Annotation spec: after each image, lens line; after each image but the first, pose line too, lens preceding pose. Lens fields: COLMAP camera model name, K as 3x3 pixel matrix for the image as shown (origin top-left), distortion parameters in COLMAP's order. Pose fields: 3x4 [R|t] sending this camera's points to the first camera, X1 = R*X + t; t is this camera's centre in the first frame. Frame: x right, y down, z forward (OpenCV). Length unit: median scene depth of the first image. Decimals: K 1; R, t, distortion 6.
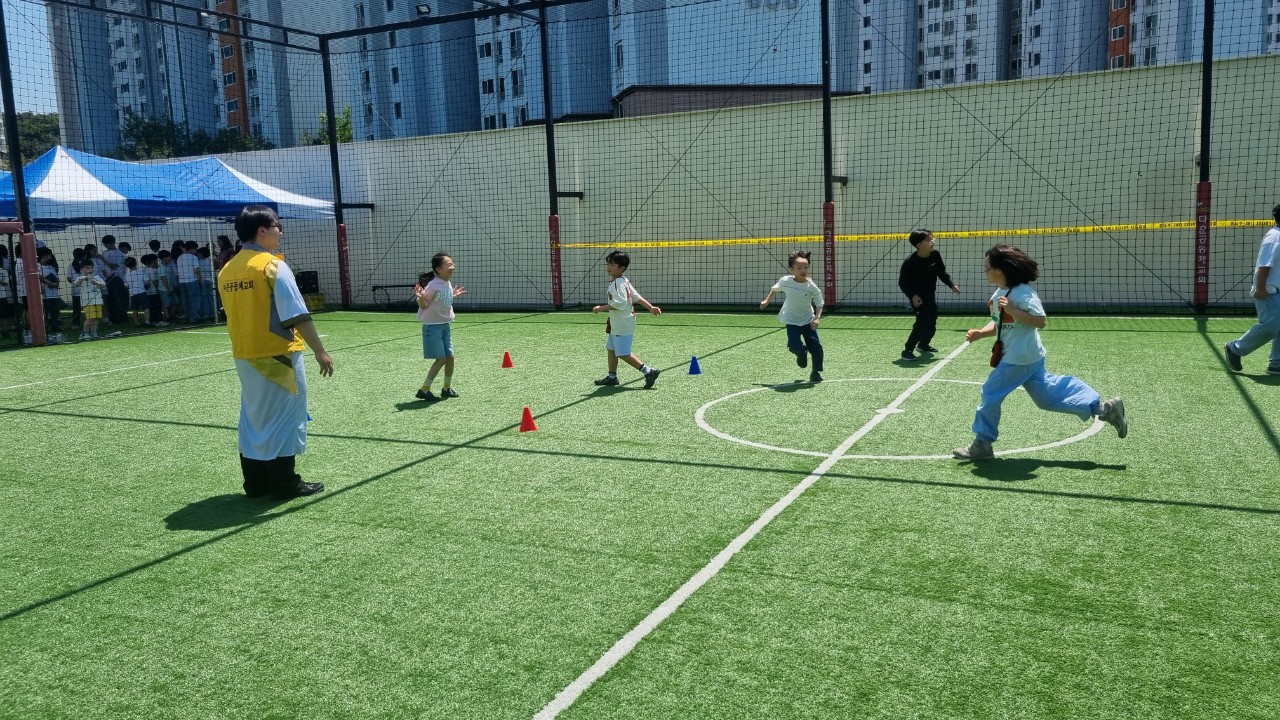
lens RADIAL K [[961.7, 0, 640.9], [0, 961.7, 324.8], [0, 0, 1]] dist [0.058776, -0.002830]
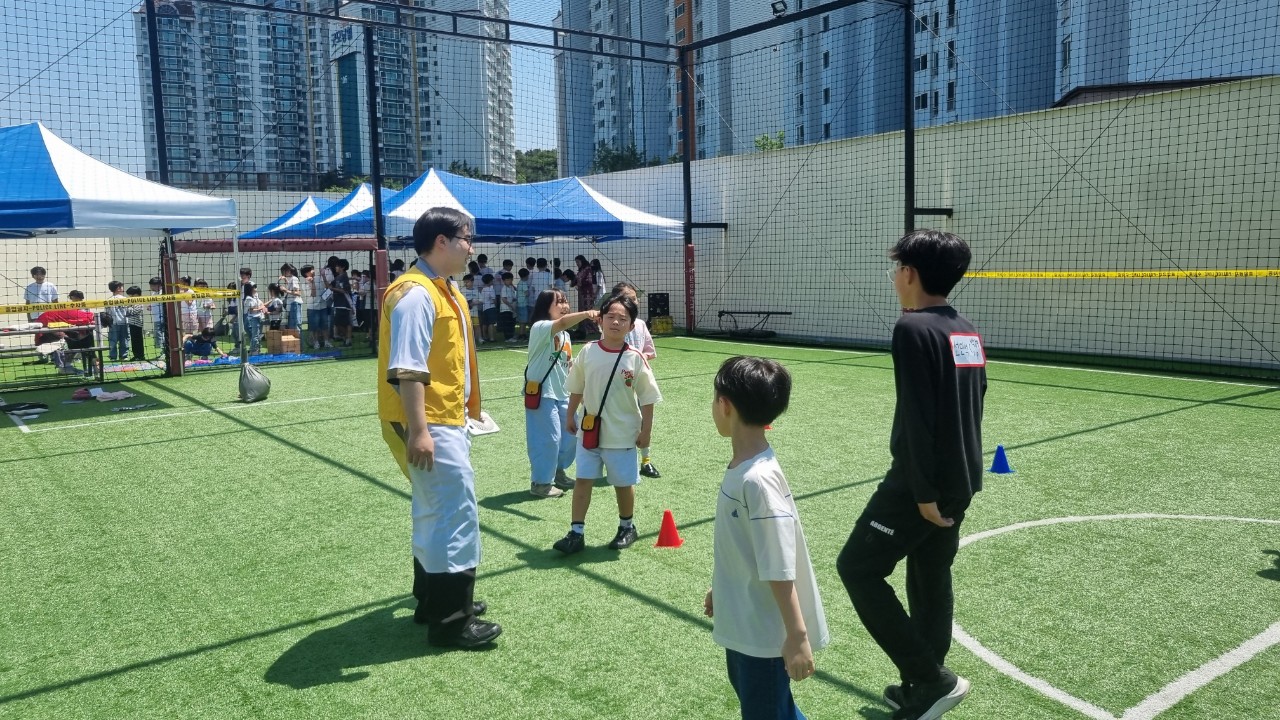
lens RADIAL K [[961.7, 0, 640.9], [0, 961.7, 324.8], [0, 0, 1]] dist [0.058776, -0.002830]
pose [[0.900316, 0.049985, -0.432357, 0.057448], [-0.059662, 0.998180, -0.008837, -0.014732], [0.431128, 0.033751, 0.901659, 0.135447]]
